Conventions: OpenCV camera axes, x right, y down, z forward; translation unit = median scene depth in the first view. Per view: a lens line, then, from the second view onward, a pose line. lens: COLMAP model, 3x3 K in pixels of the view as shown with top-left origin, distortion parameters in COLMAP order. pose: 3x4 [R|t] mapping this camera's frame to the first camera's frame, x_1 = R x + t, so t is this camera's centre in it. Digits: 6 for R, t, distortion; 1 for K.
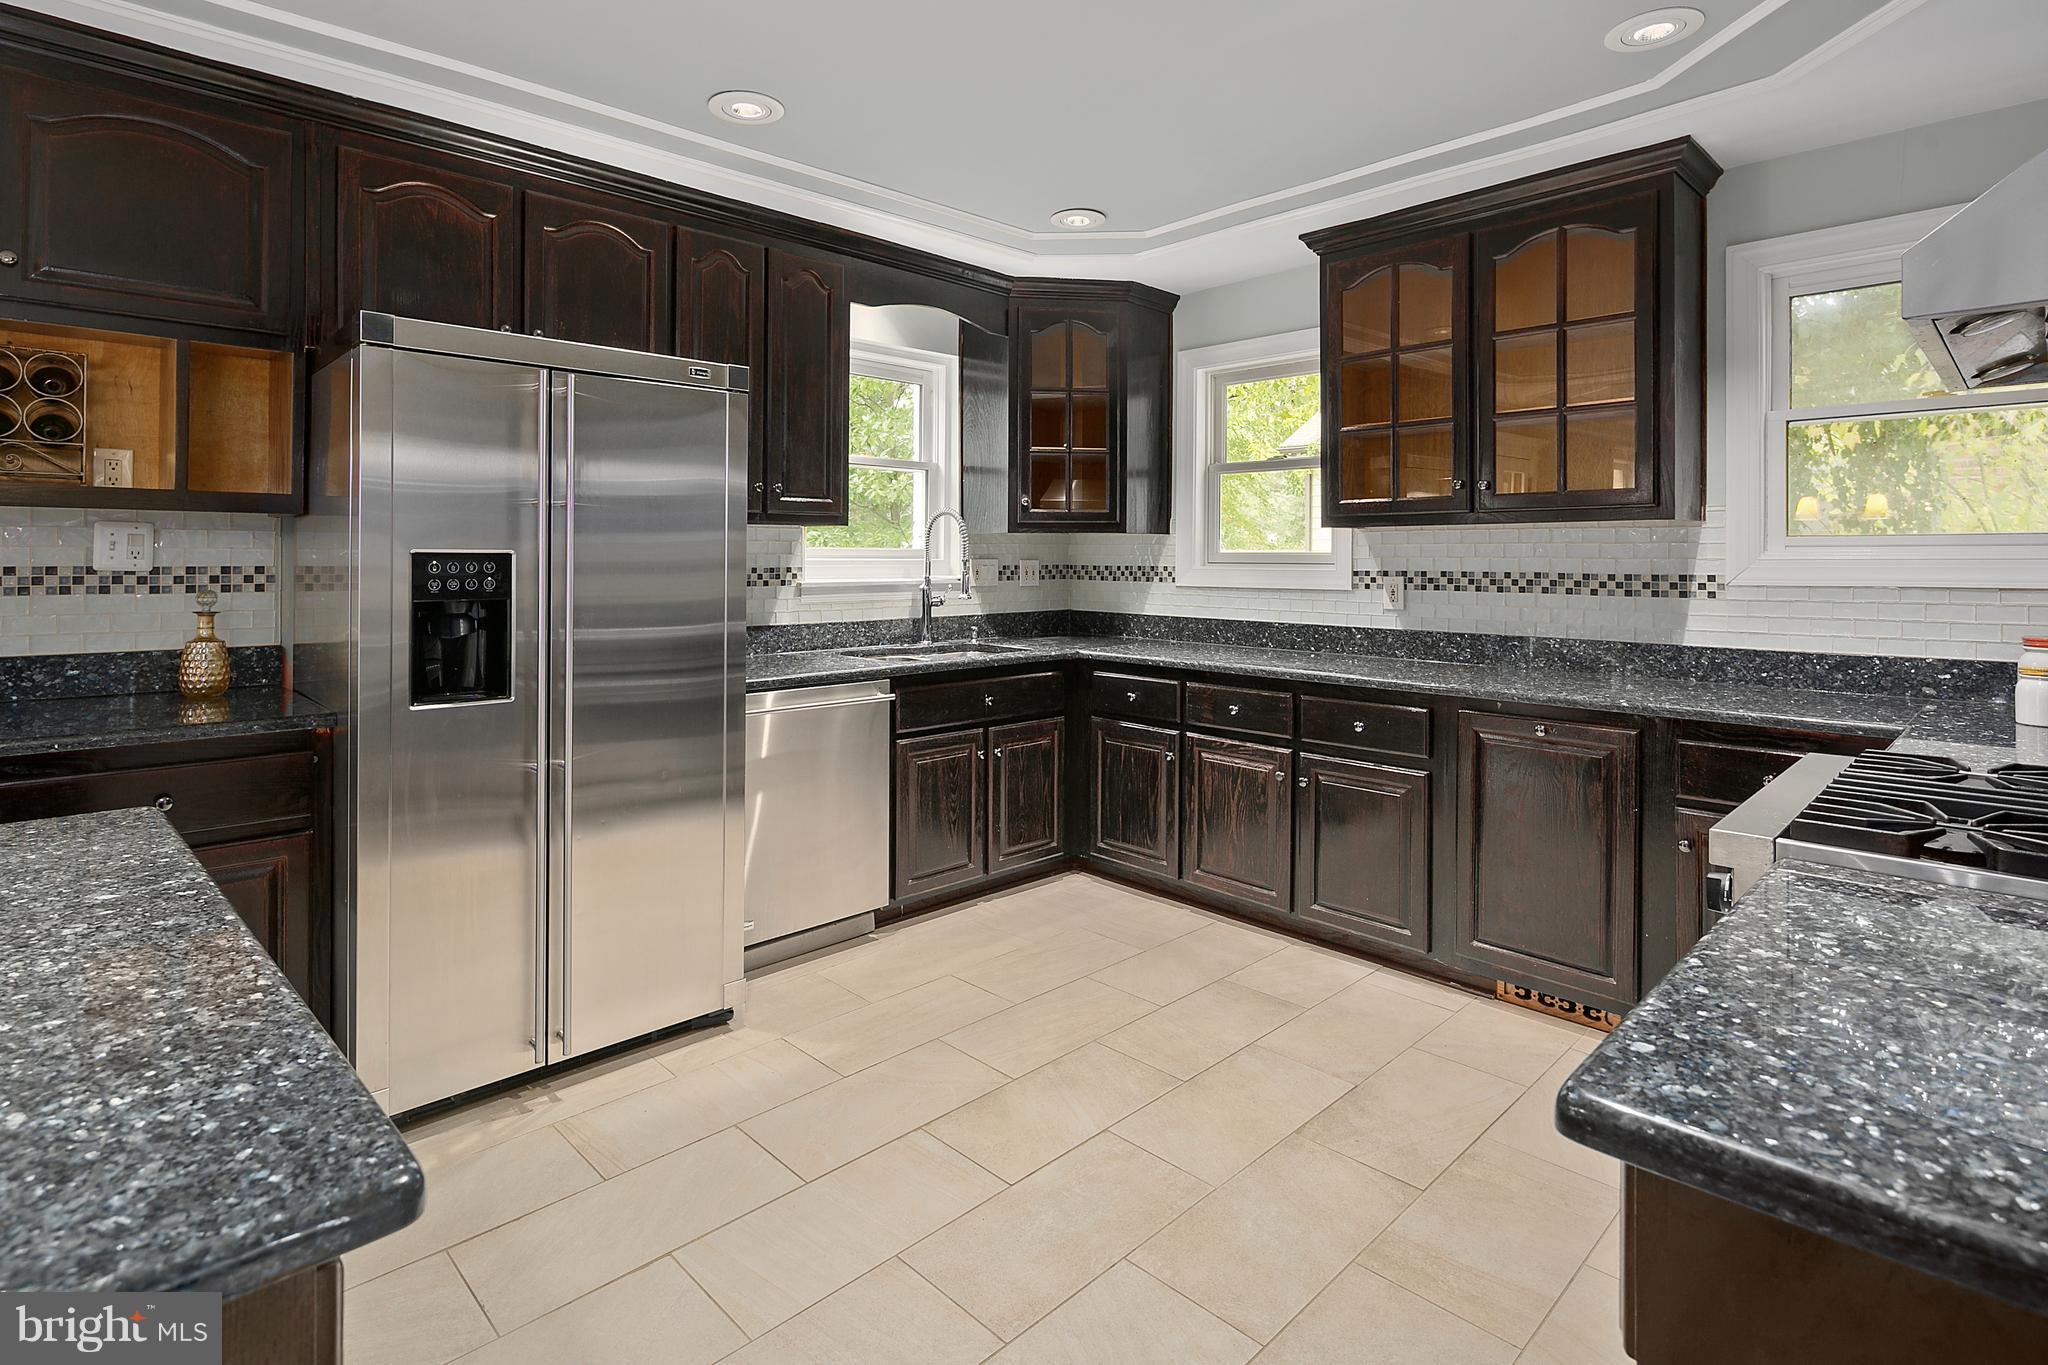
lens RADIAL K [[1010.5, 0, 1003.9], [0, 1010.5, 547.0], [0, 0, 1]] dist [0.007966, -0.002693]
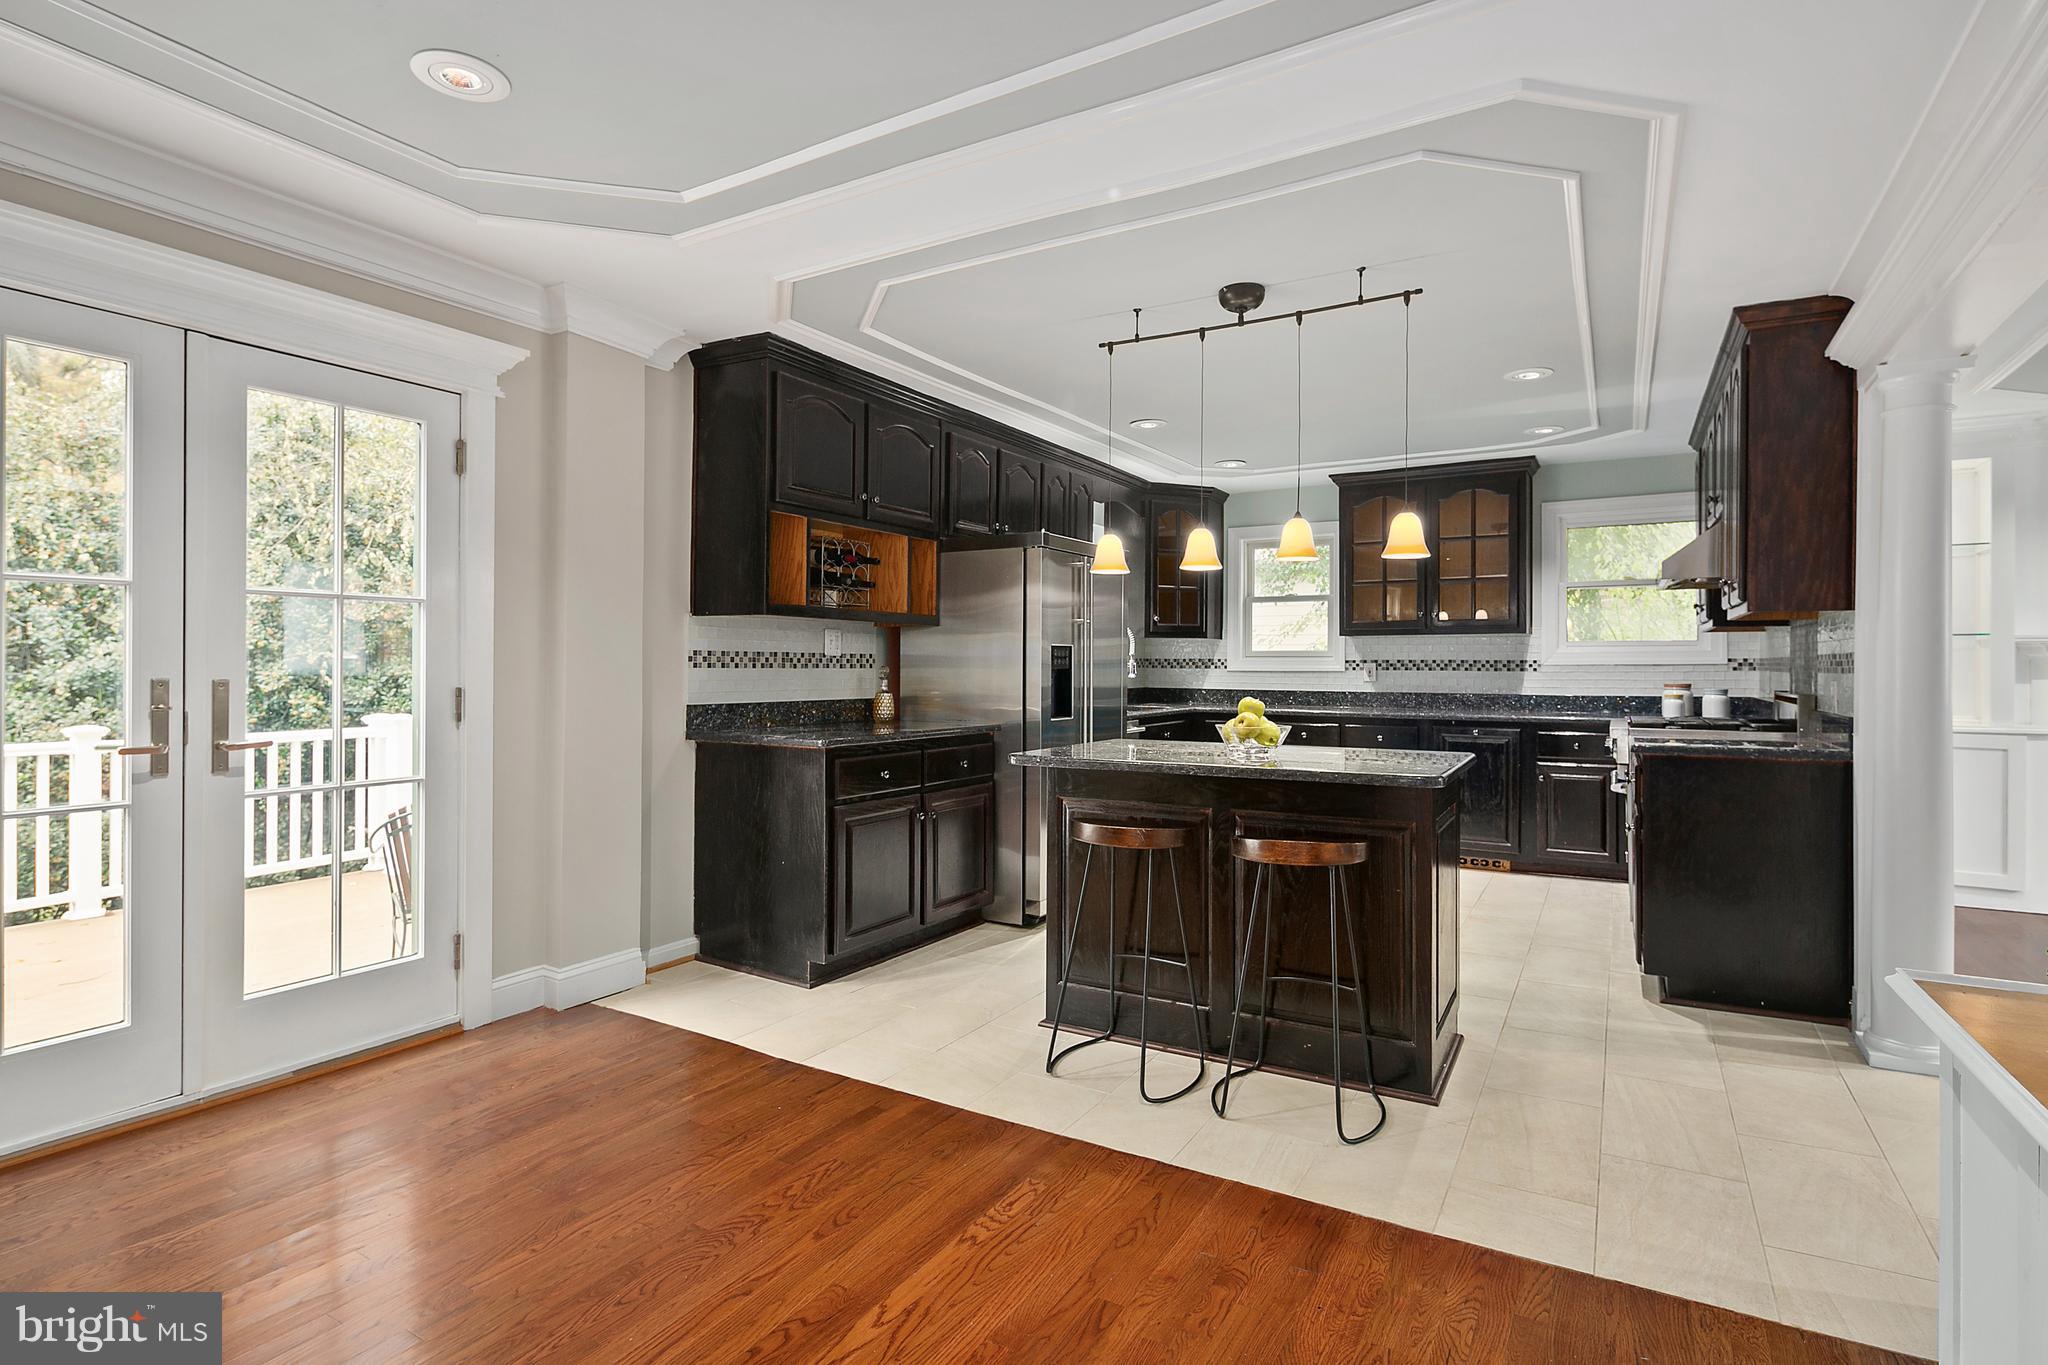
lens RADIAL K [[1010.5, 0, 996.8], [0, 1010.5, 657.2], [0, 0, 1]] dist [0.007966, -0.002693]
pose [[0.967785, 0.001377, 0.251776, -0.897153], [-0.002793, 0.999982, 0.005267, 0.013256], [-0.251764, -0.005800, 0.967771, -0.738625]]
